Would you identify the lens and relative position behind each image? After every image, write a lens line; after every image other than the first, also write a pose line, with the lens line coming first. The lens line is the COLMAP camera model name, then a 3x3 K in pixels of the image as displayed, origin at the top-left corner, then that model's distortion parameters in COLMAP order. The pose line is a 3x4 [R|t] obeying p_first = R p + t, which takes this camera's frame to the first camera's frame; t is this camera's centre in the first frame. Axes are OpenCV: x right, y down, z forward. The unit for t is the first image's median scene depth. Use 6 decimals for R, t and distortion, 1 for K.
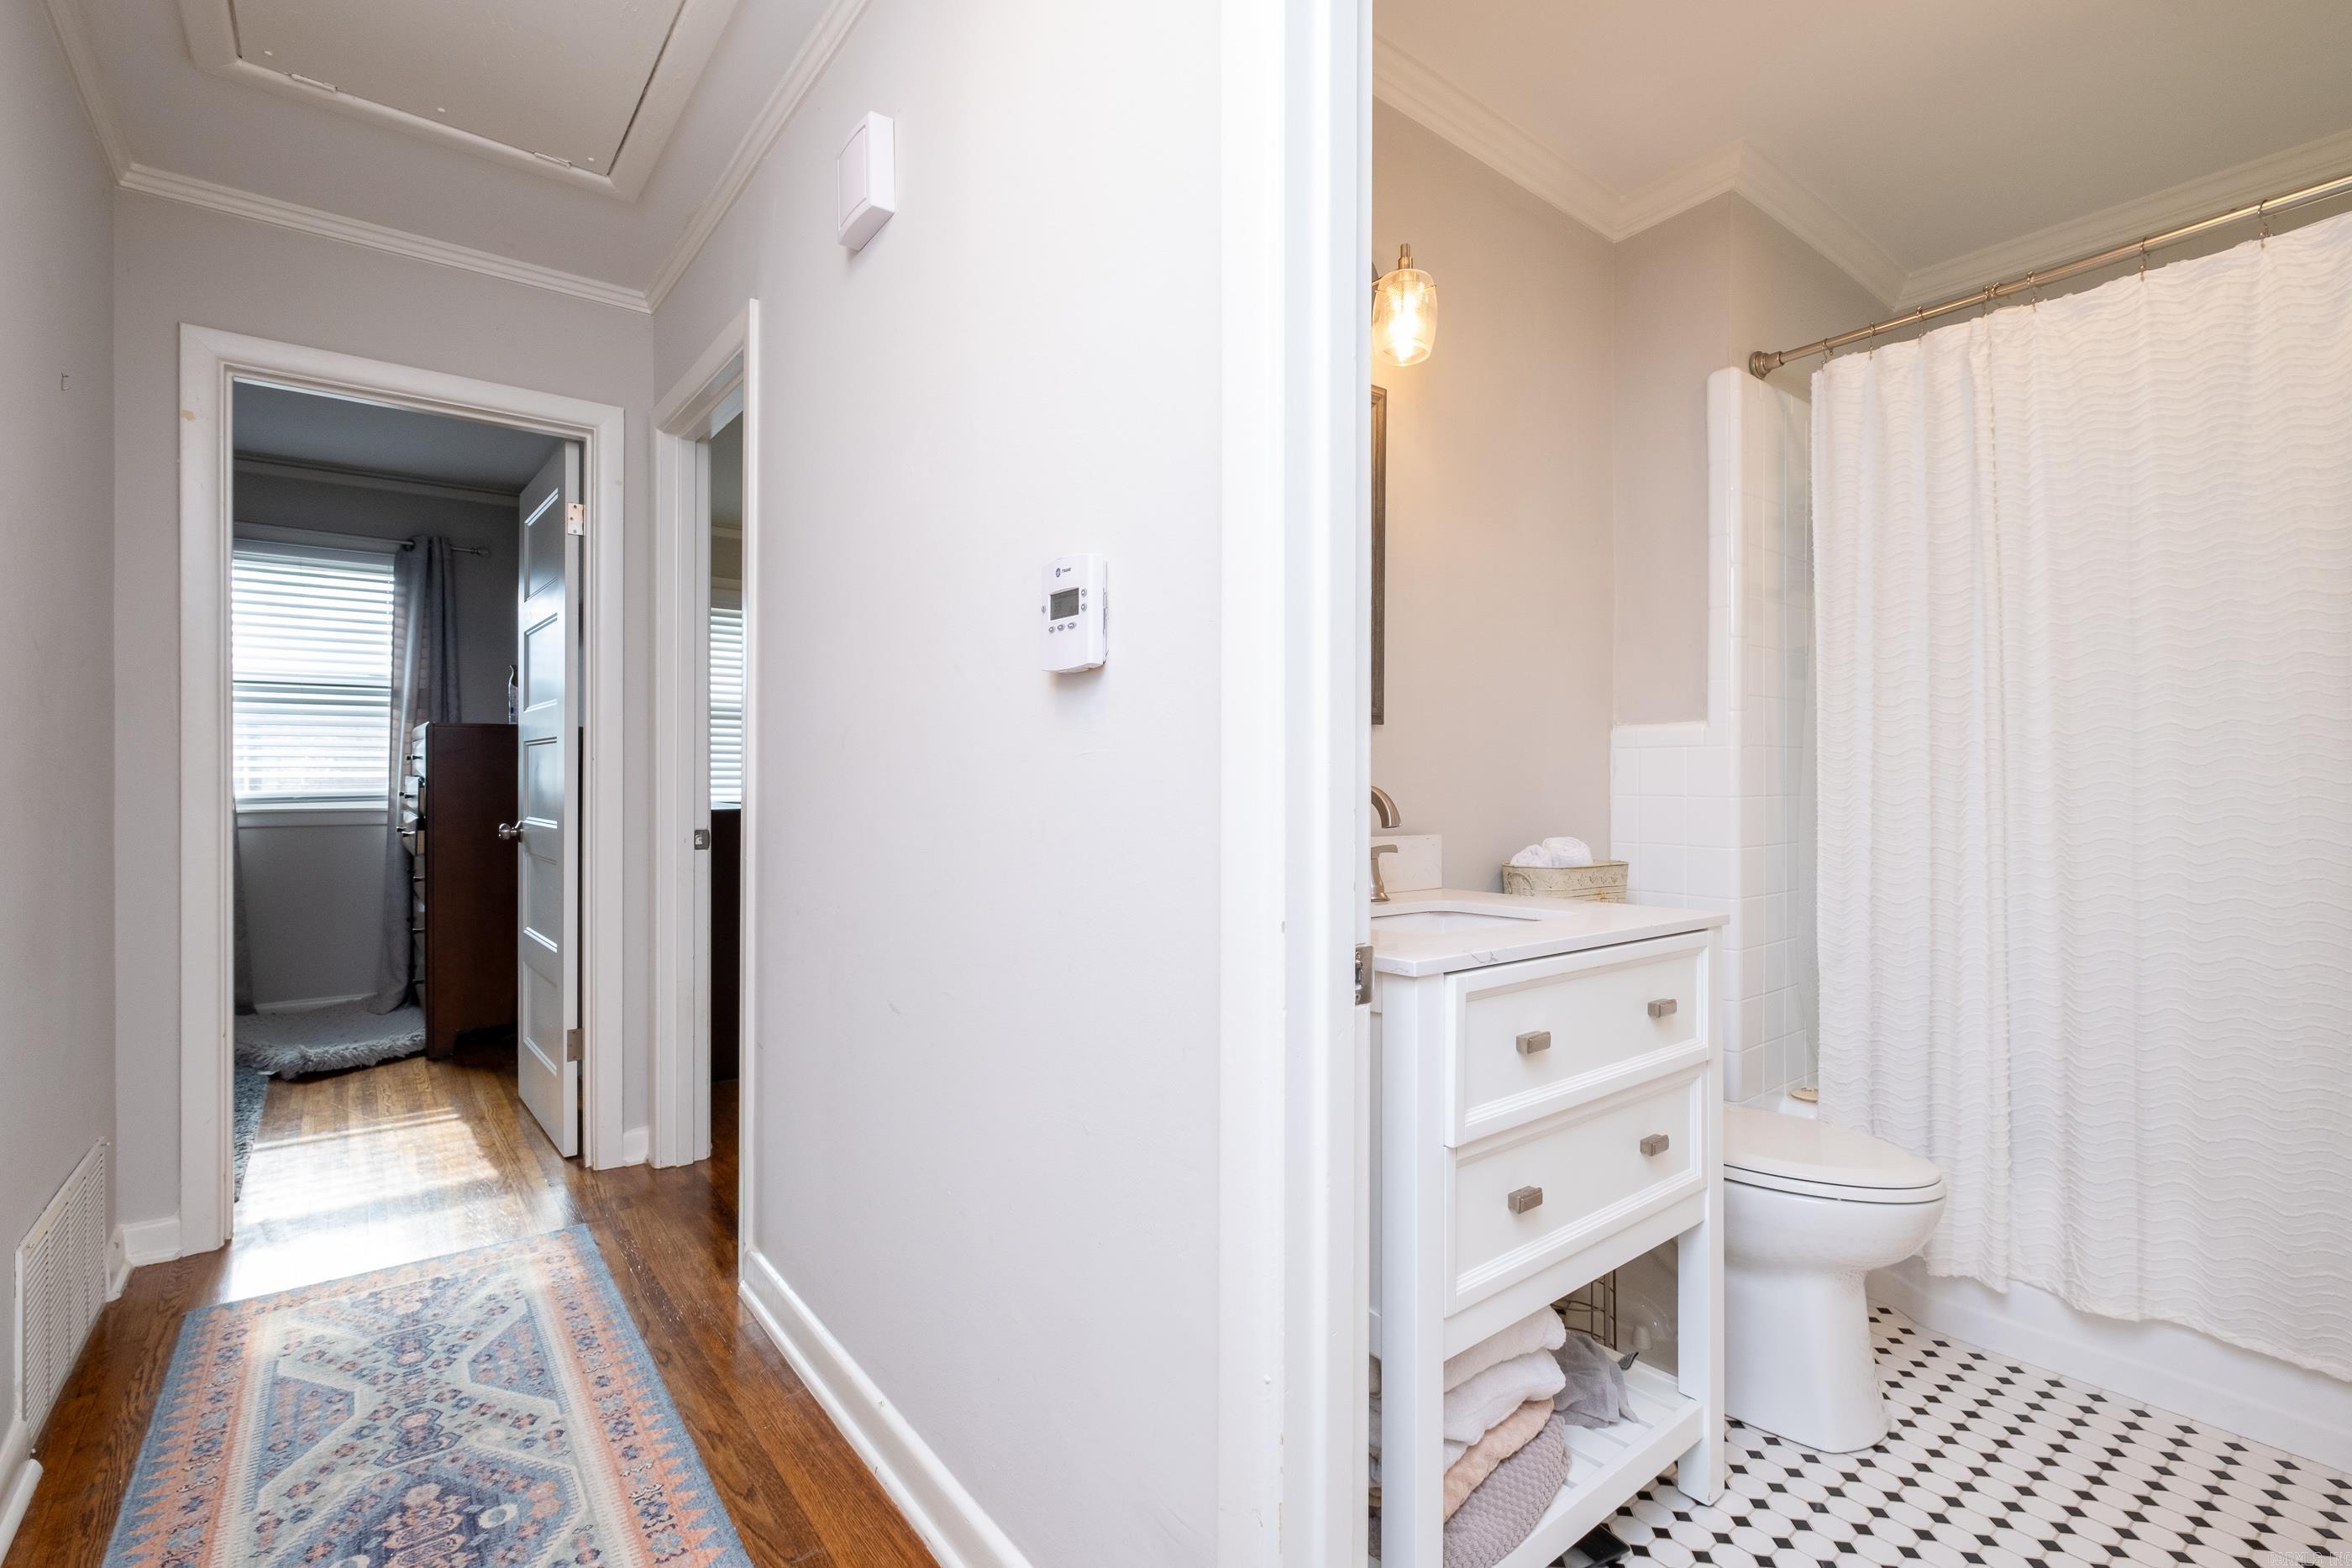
lens RADIAL K [[1039.4, 0, 1162.5], [0, 1039.4, 775.7], [0, 0, 1]] dist [-0.001900, -0.000952]
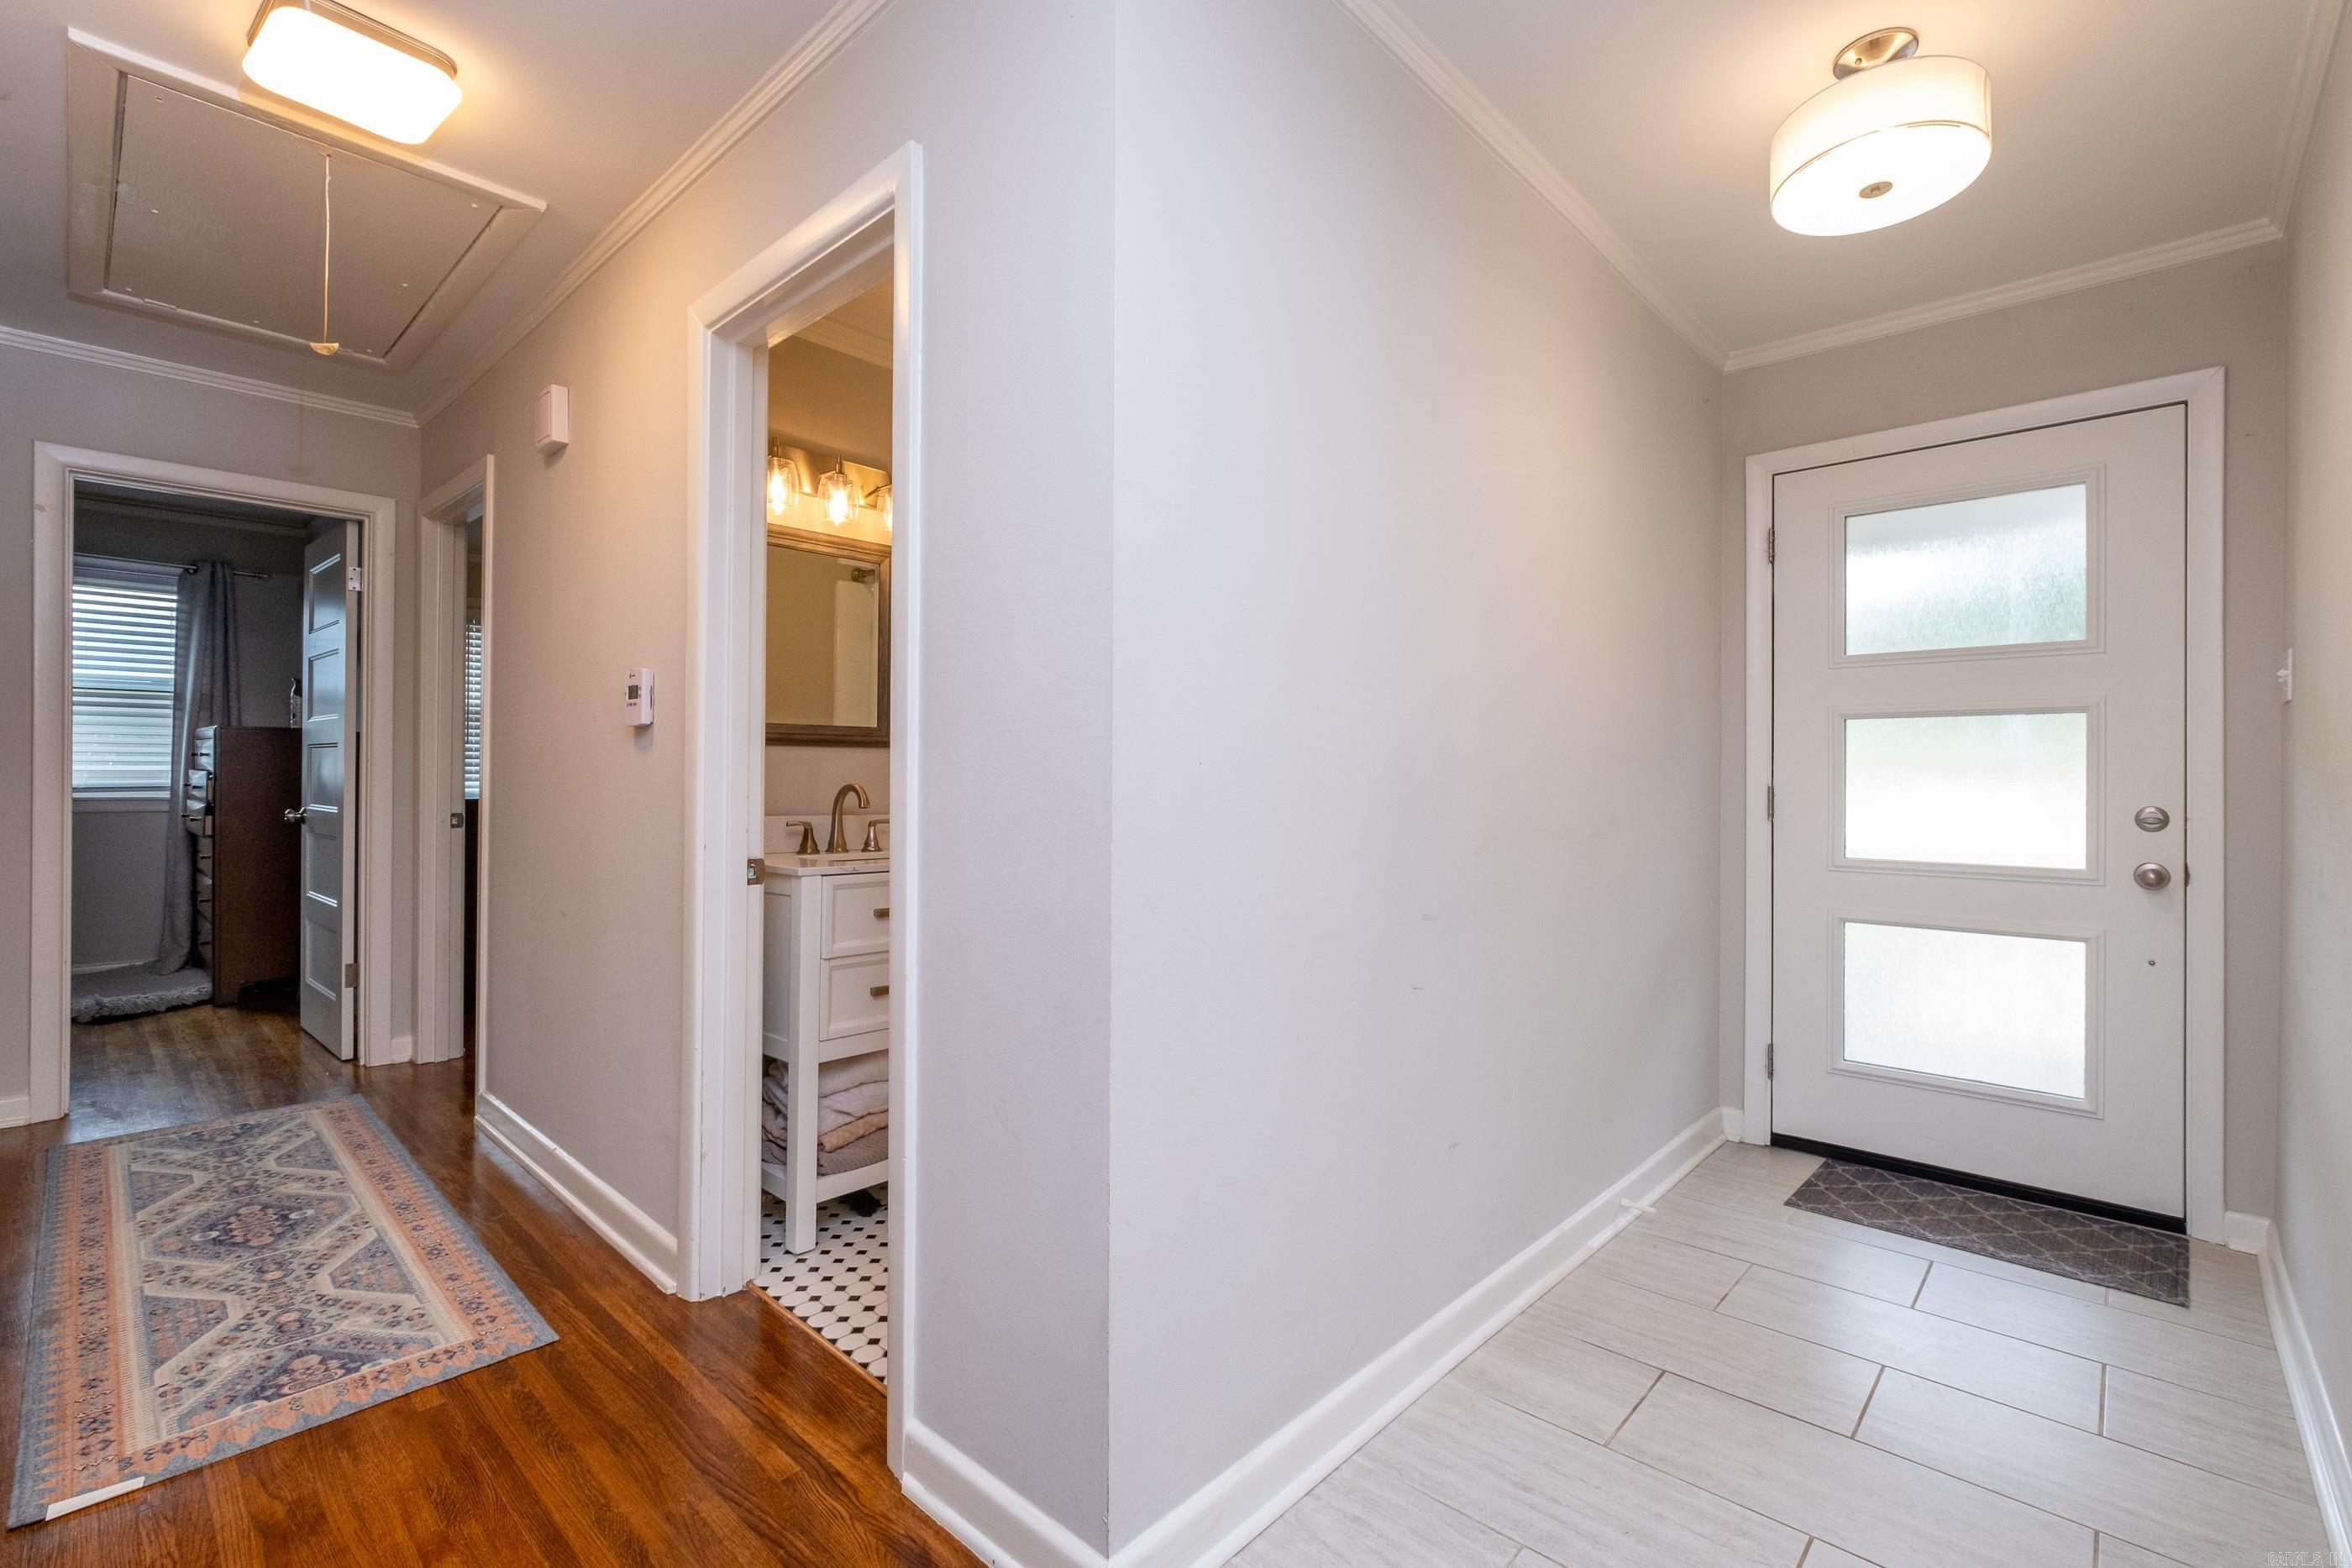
lens RADIAL K [[1039.4, 0, 1186.5], [0, 1039.4, 770.3], [0, 0, 1]] dist [-0.001900, -0.000952]
pose [[0.986516, 0.006926, 0.163519, 0.268455], [-0.007125, 0.999974, 0.000632, -0.011069], [-0.163511, -0.001789, 0.986540, -0.483508]]
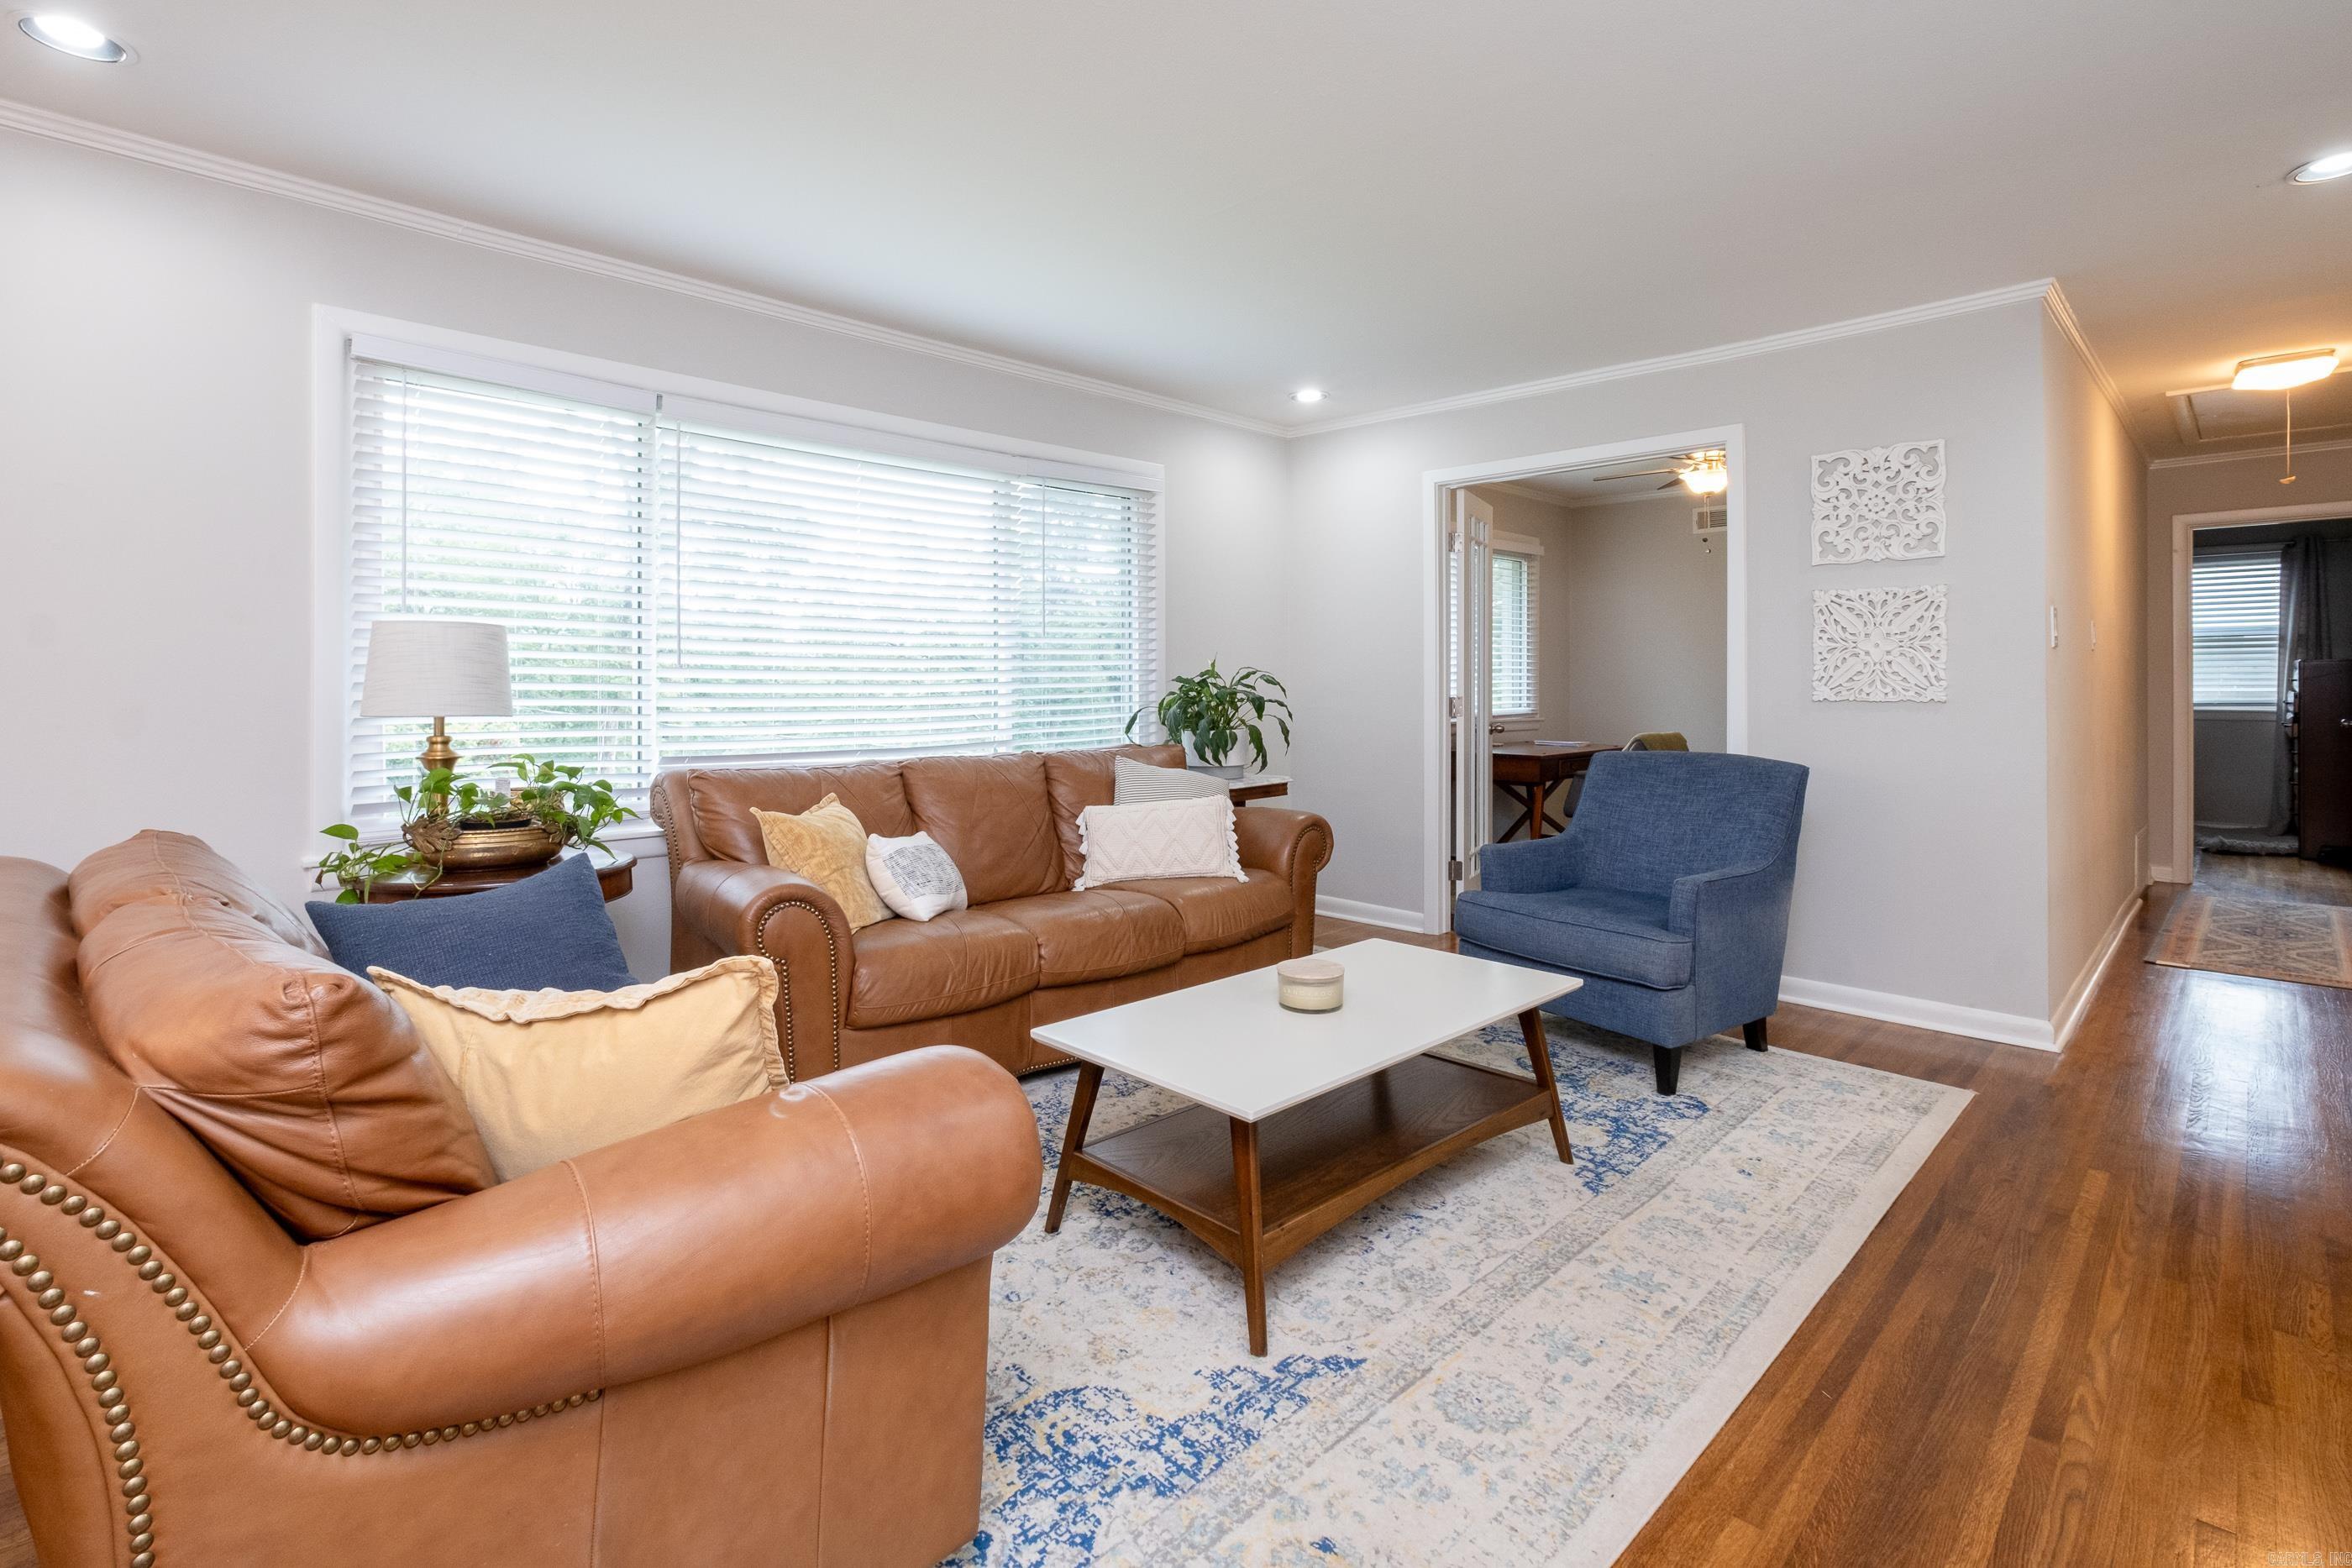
lens RADIAL K [[1117.1, 0, 1113.1], [0, 1117.1, 687.7], [0, 0, 1]] dist [-0.006164, -0.001041]
pose [[0.107130, 0.001635, -0.994244, 1.176691], [-0.001136, 0.999998, 0.001522, -0.006869], [0.994244, 0.000966, 0.107132, -1.494814]]
